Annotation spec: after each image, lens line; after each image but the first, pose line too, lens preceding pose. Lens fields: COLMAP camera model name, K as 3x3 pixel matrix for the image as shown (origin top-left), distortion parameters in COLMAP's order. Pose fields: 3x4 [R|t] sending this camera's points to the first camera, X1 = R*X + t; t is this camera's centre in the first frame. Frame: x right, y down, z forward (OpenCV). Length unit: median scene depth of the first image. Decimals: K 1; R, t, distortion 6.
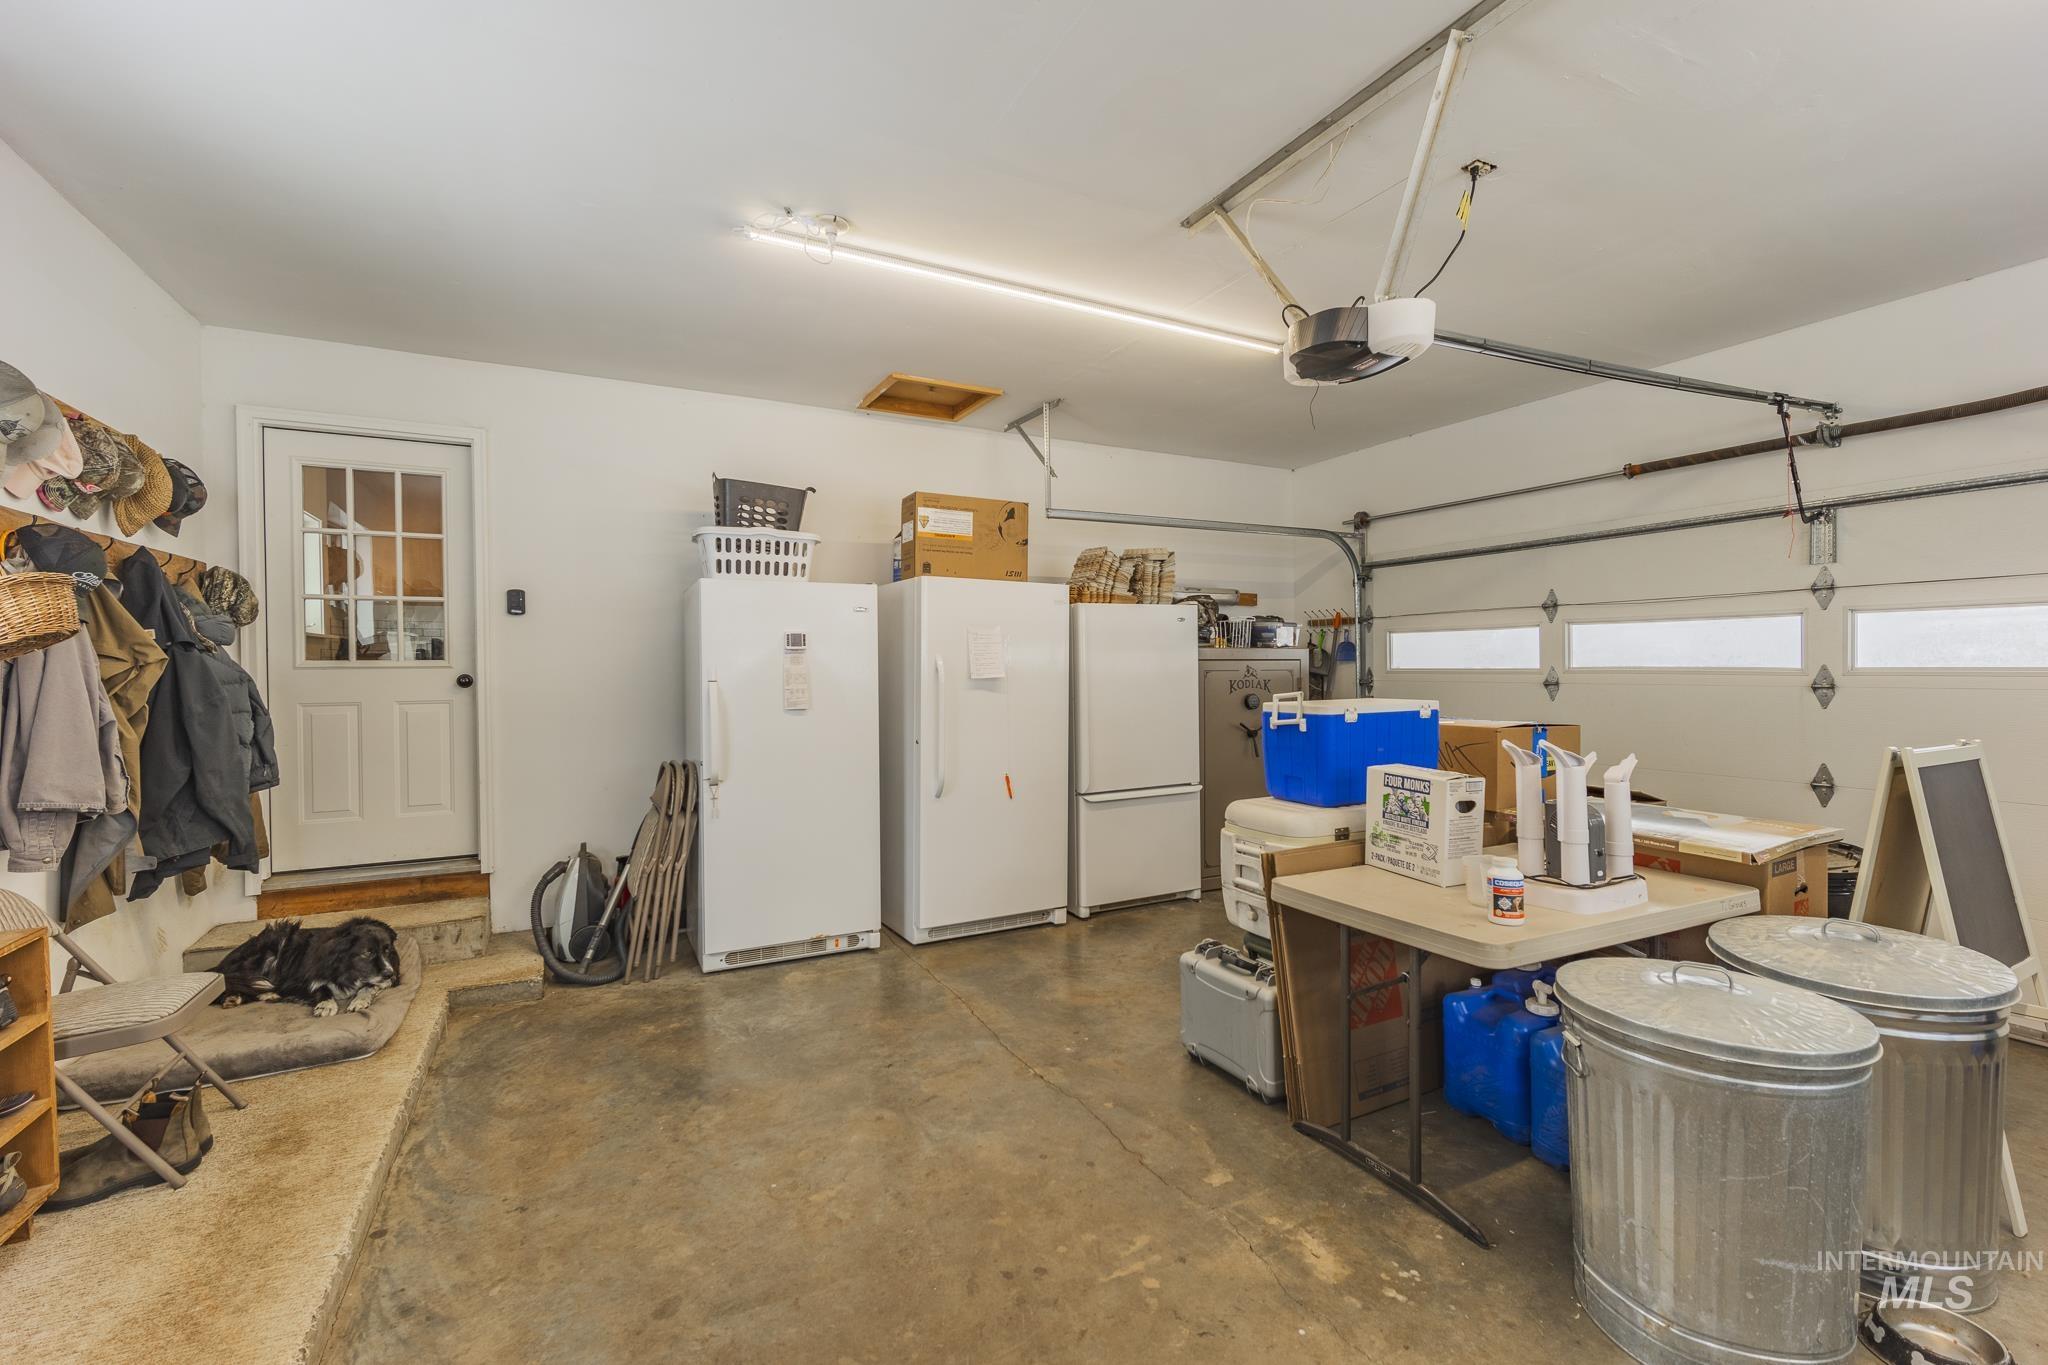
lens RADIAL K [[877.5, 0, 1017.4], [0, 877.5, 685.0], [0, 0, 1]] dist [-0.000558, -0.000028]
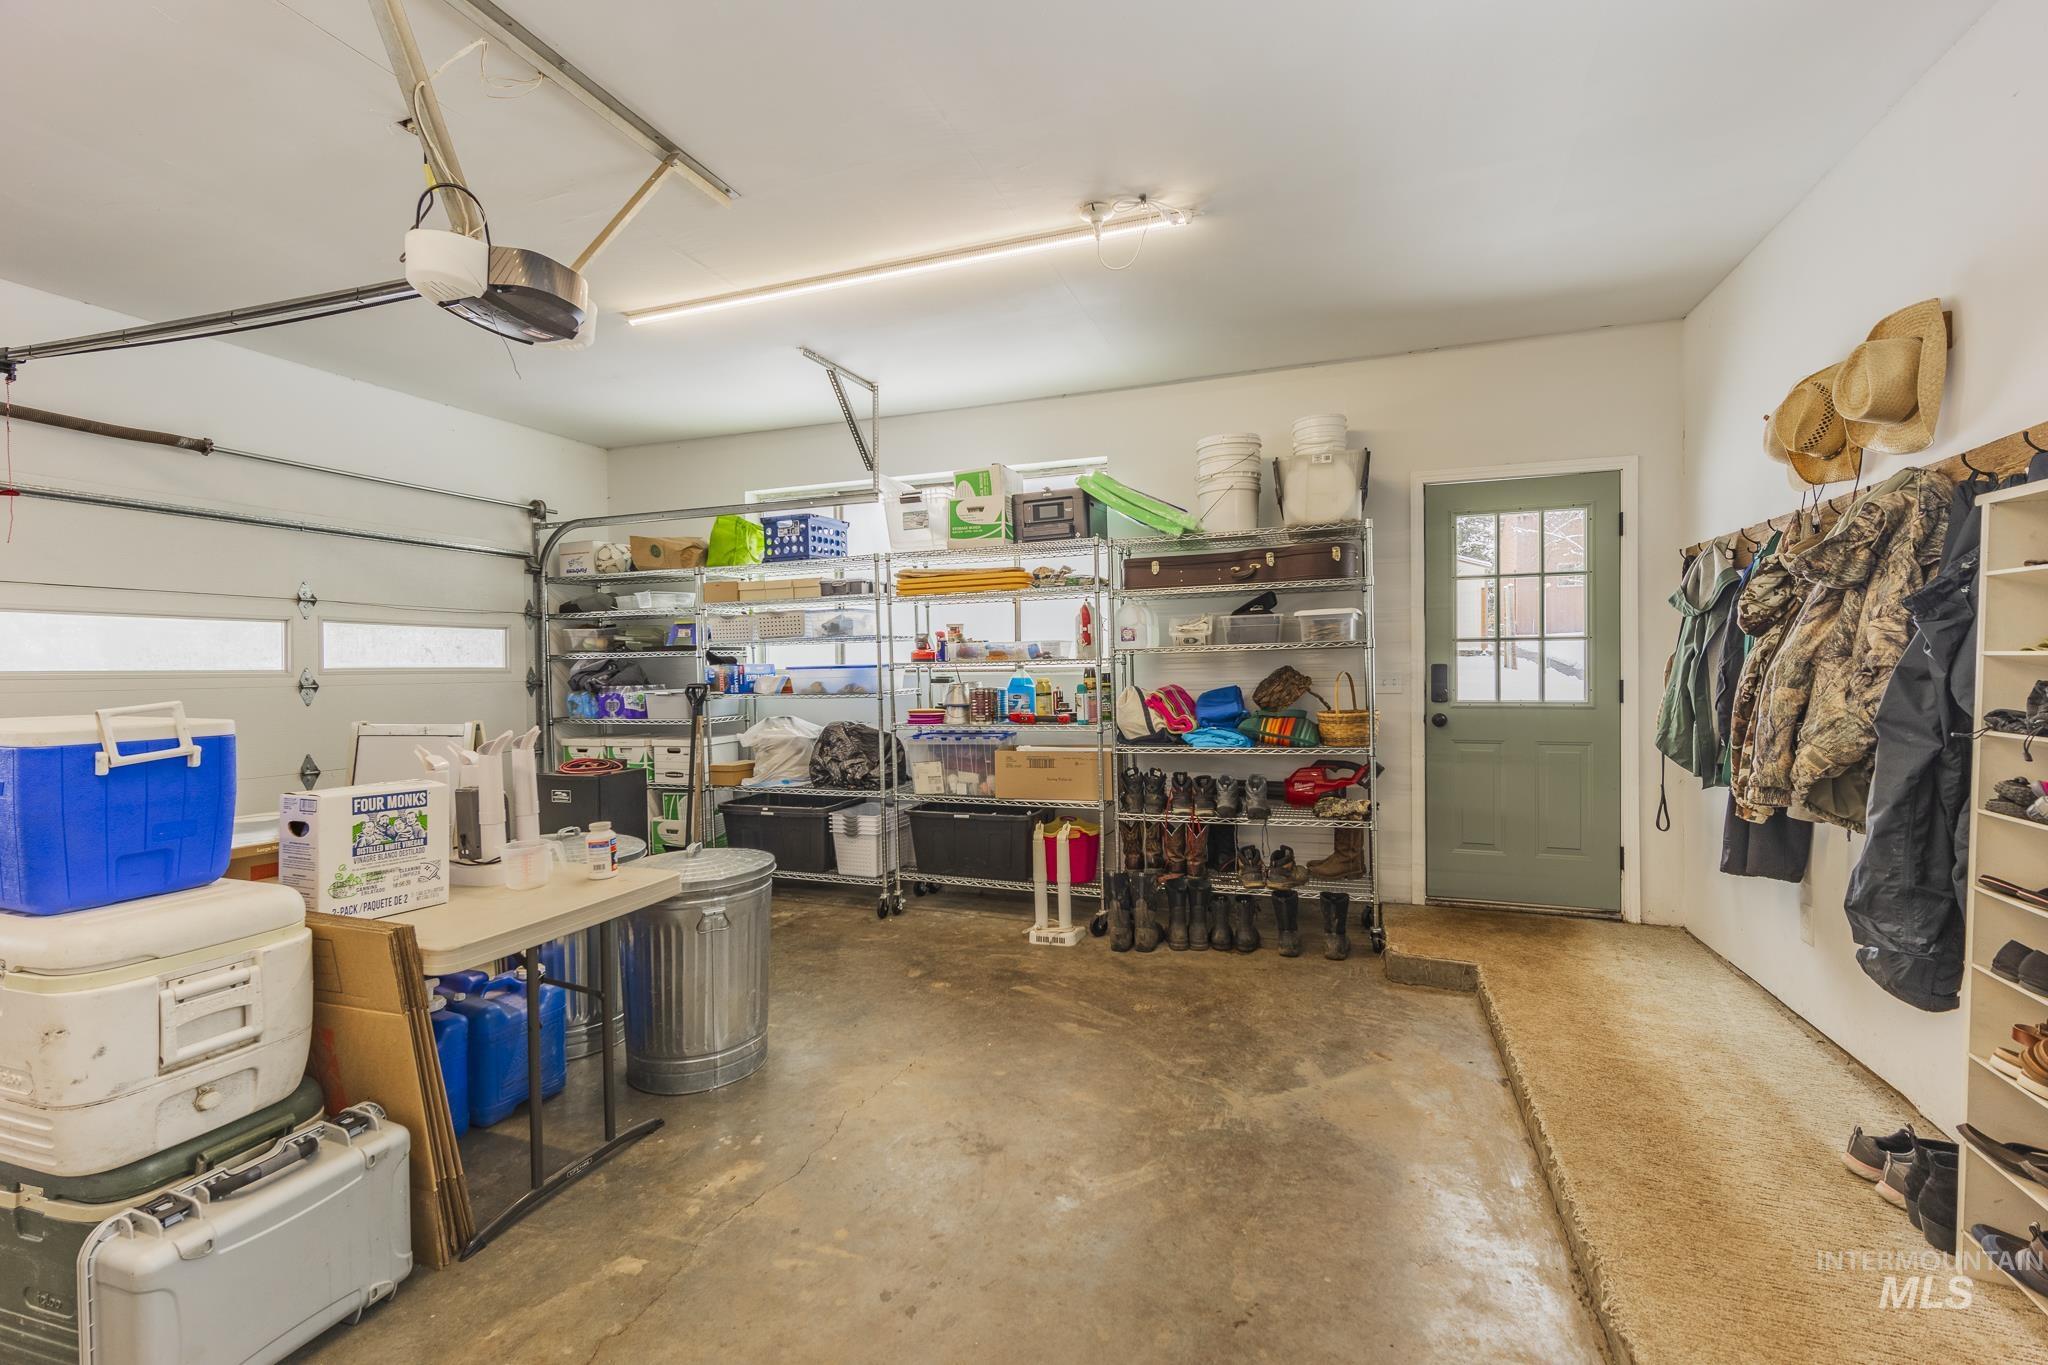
lens RADIAL K [[877.5, 0, 1015.8], [0, 877.5, 668.5], [0, 0, 1]] dist [-0.000558, -0.000028]
pose [[-0.676366, 0.014527, 0.736422, -0.567384], [0.029151, 0.999550, 0.007057, -0.002751], [-0.735988, 0.026240, -0.676485, 1.120329]]
